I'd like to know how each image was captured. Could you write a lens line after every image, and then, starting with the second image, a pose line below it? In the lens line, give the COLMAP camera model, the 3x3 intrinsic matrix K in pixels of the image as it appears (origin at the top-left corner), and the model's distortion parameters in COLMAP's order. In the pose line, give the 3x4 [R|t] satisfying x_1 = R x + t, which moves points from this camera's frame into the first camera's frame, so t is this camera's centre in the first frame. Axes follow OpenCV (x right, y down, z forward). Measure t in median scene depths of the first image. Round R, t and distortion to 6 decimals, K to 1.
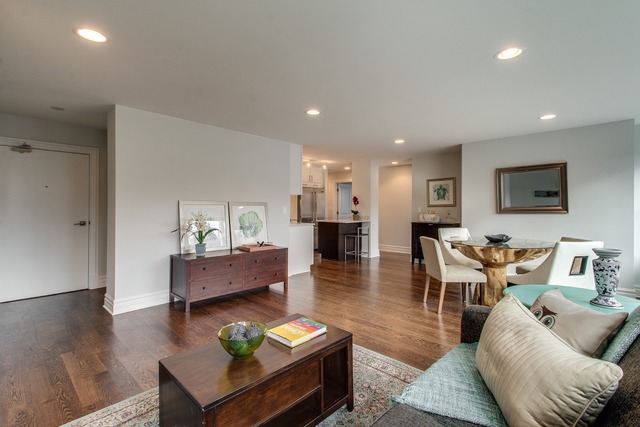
lens RADIAL K [[300.8, 0, 319.4], [0, 300.8, 210.8], [0, 0, 1]] dist [0.006381, 0.000041]
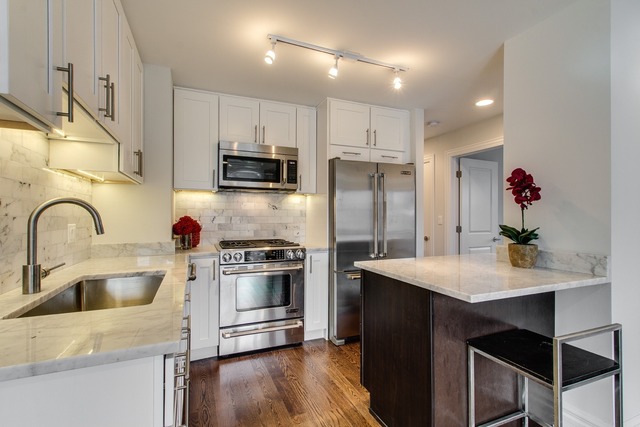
lens RADIAL K [[300.8, 0, 319.9], [0, 300.8, 215.1], [0, 0, 1]] dist [0.006381, 0.000041]
pose [[0.911452, 0.000762, -0.411405, 0.057009], [-0.002908, 0.999985, -0.004590, -0.010019], [0.411395, 0.005380, 0.911441, 0.541900]]
